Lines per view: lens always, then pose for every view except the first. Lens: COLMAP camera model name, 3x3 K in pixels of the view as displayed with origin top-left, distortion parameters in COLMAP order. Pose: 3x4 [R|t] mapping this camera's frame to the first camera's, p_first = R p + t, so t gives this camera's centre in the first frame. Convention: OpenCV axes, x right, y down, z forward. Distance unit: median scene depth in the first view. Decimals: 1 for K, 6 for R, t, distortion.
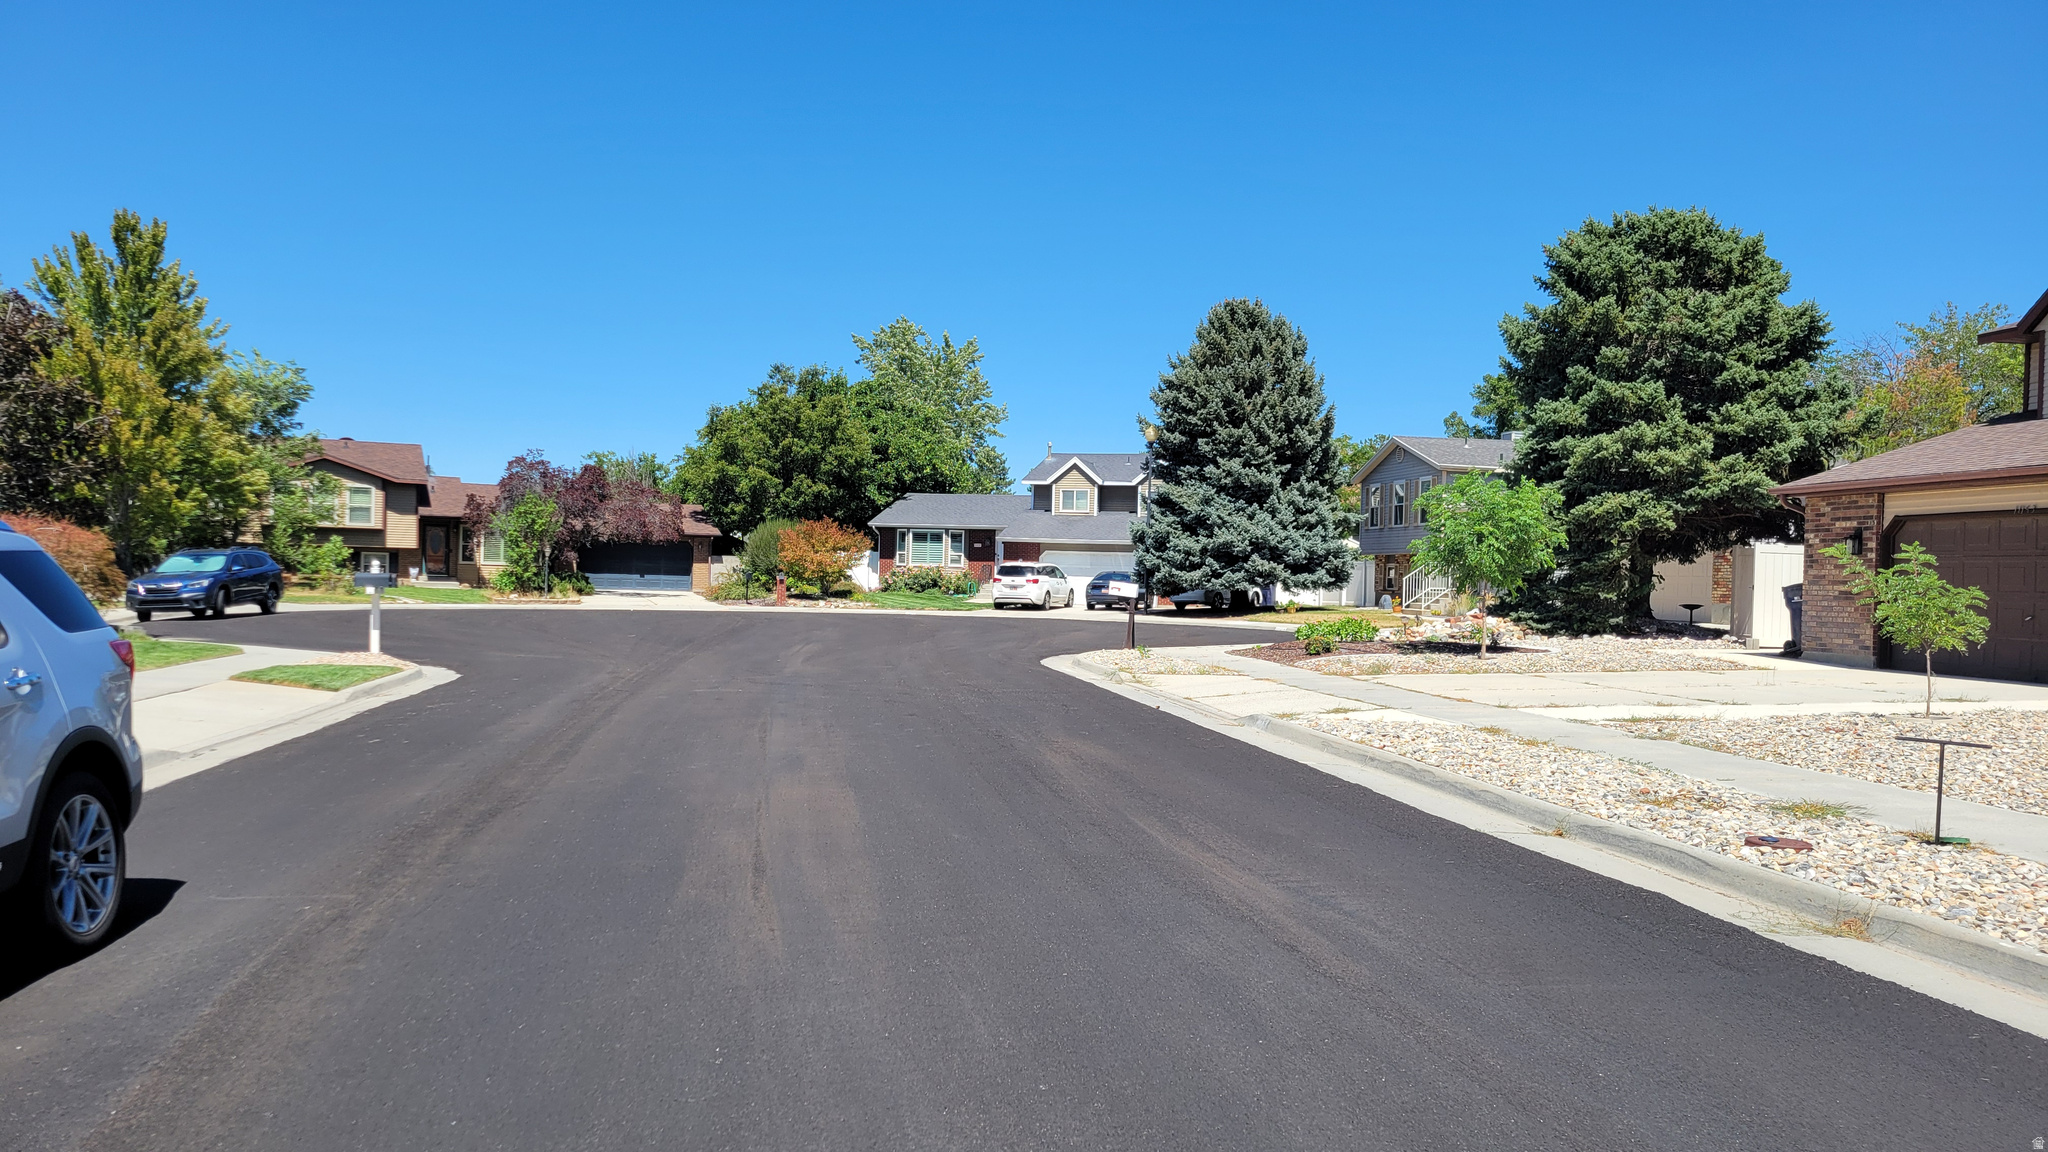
lens RADIAL K [[1522.1, 0, 1029.5], [0, 1522.1, 585.4], [0, 0, 1]] dist [0.042401, -0.010705]
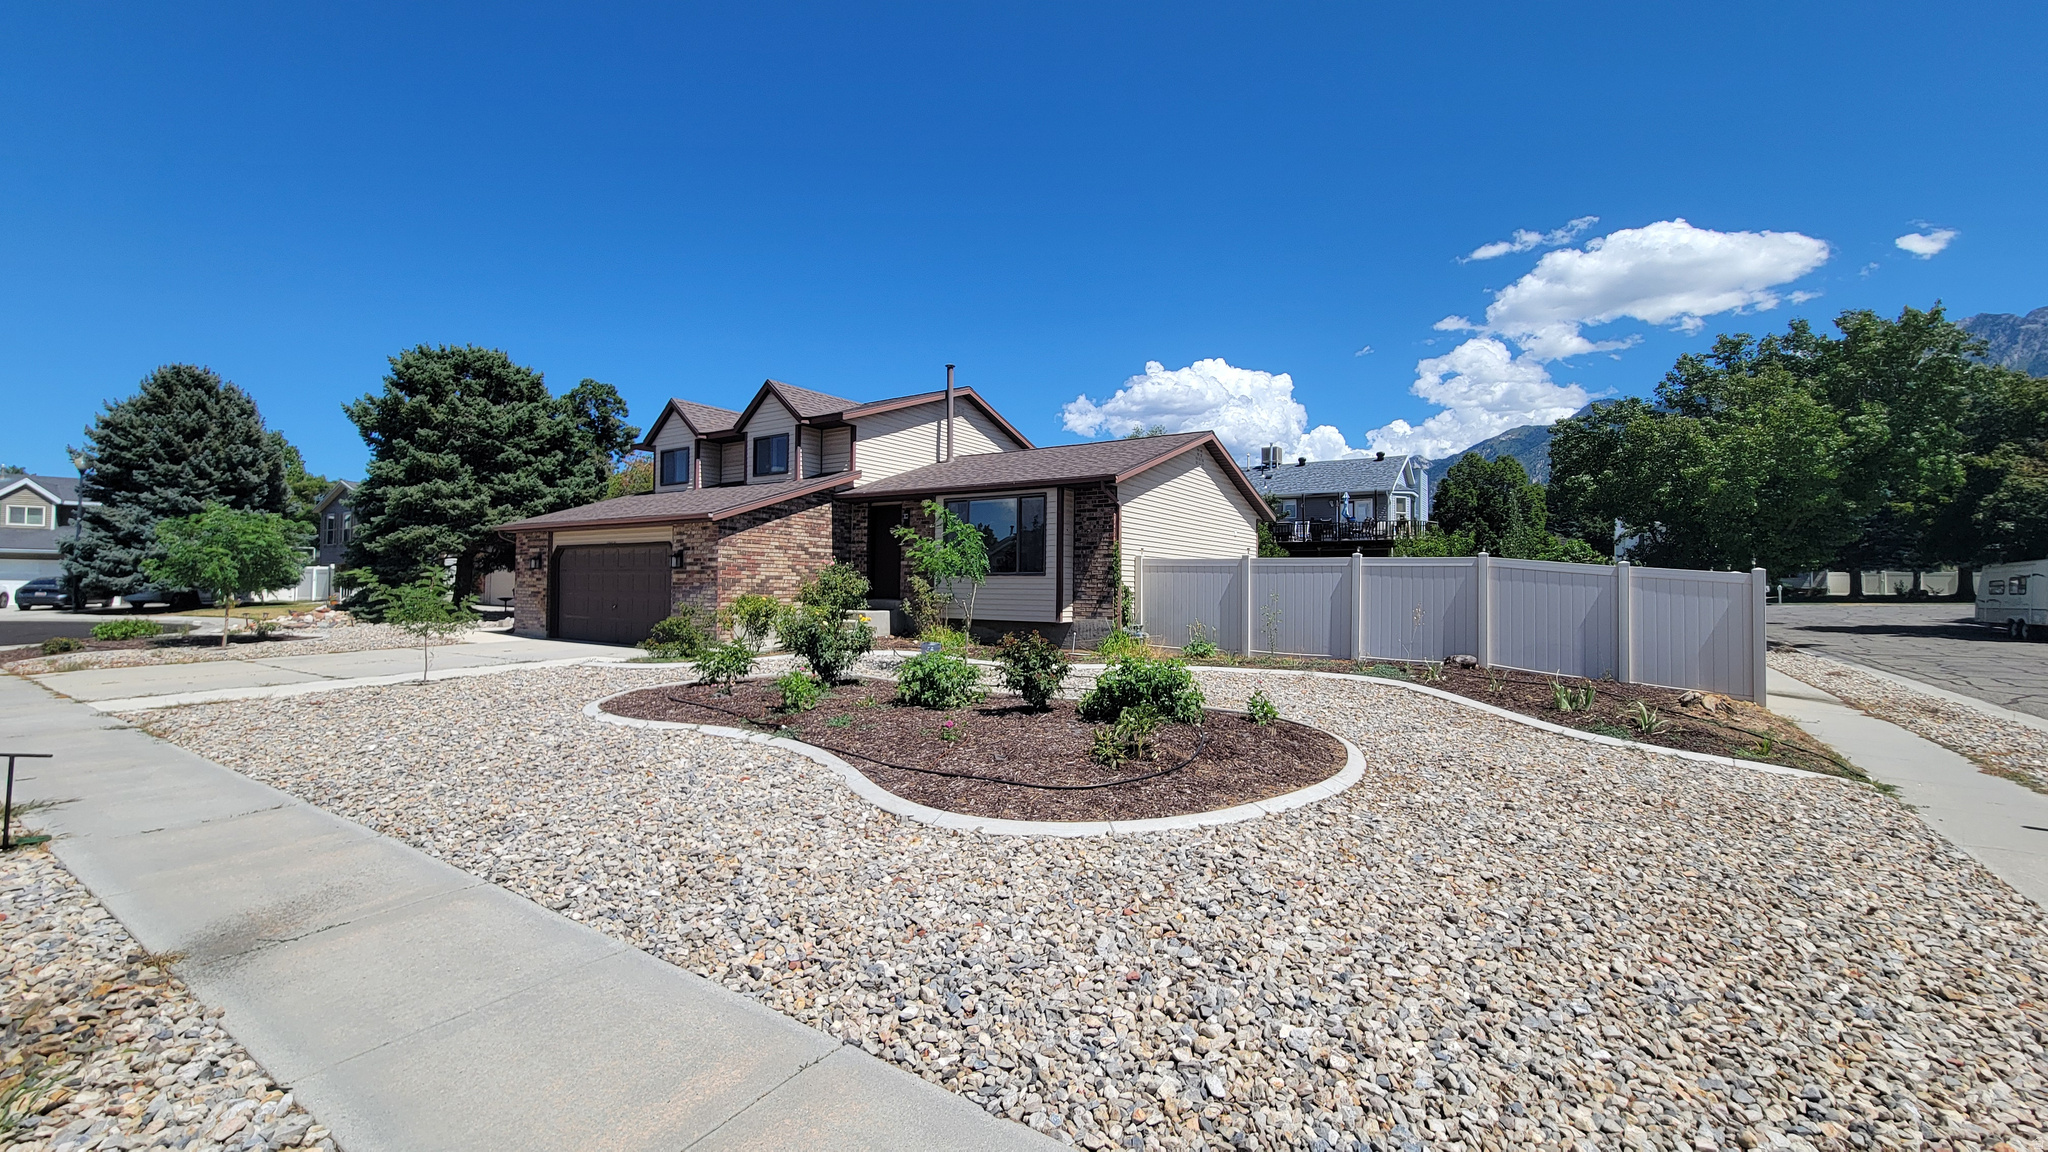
lens RADIAL K [[835.8, 0, 1021.2], [0, 835.8, 562.4], [0, 0, 1]] dist [-0.002380, 0.000306]
pose [[0.676315, 0.006403, 0.736584, 0.173302], [0.009086, 0.999814, -0.017033, -0.005273], [-0.736556, 0.018212, 0.676131, 0.016755]]
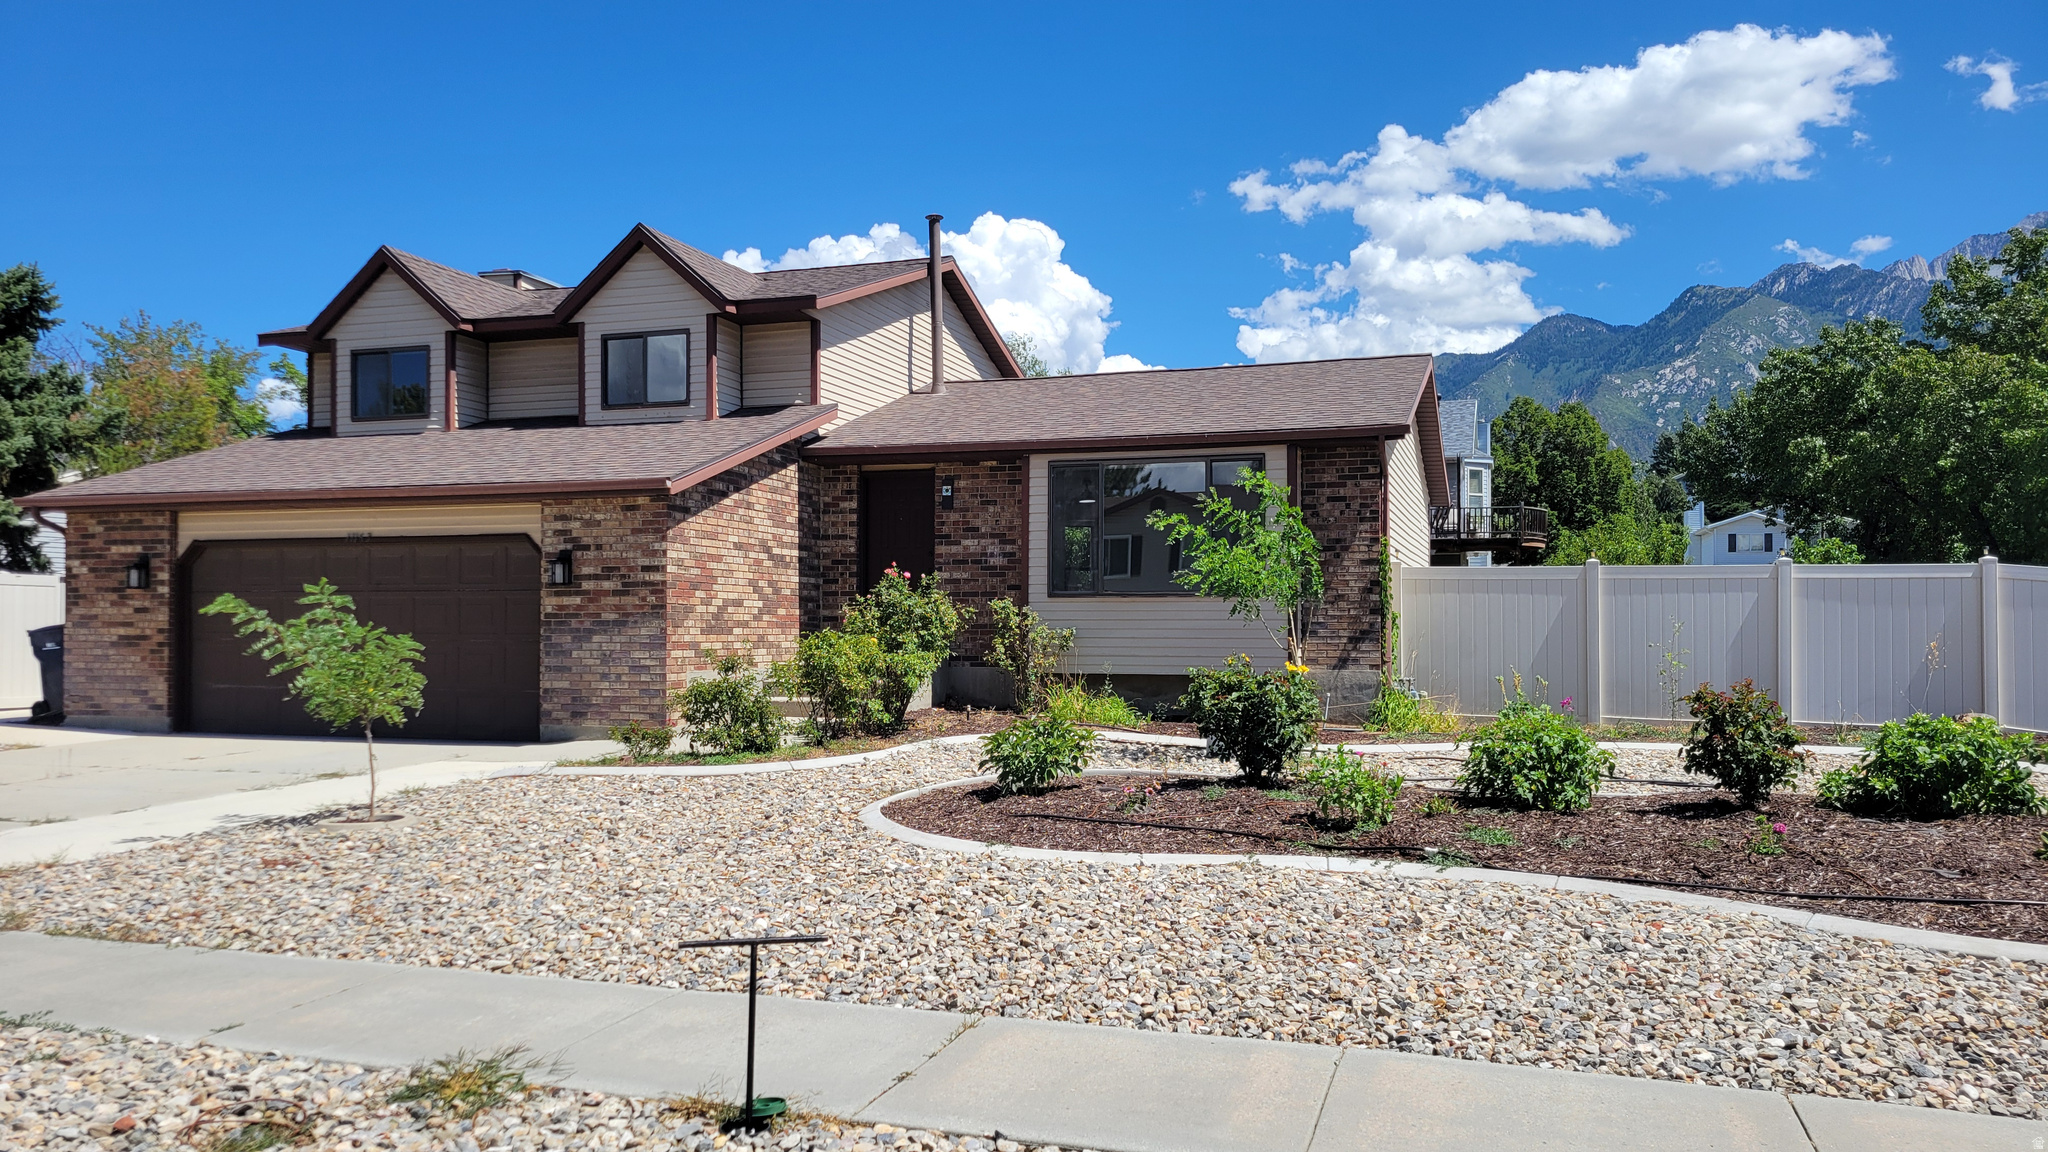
lens RADIAL K [[1522.1, 0, 1044.0], [0, 1522.1, 608.9], [0, 0, 1]] dist [0.042401, -0.010705]
pose [[0.459706, -0.013450, 0.887969, 0.038527], [0.015010, 0.999860, 0.007375, -0.006335], [-0.887944, 0.009938, 0.459843, 0.174572]]
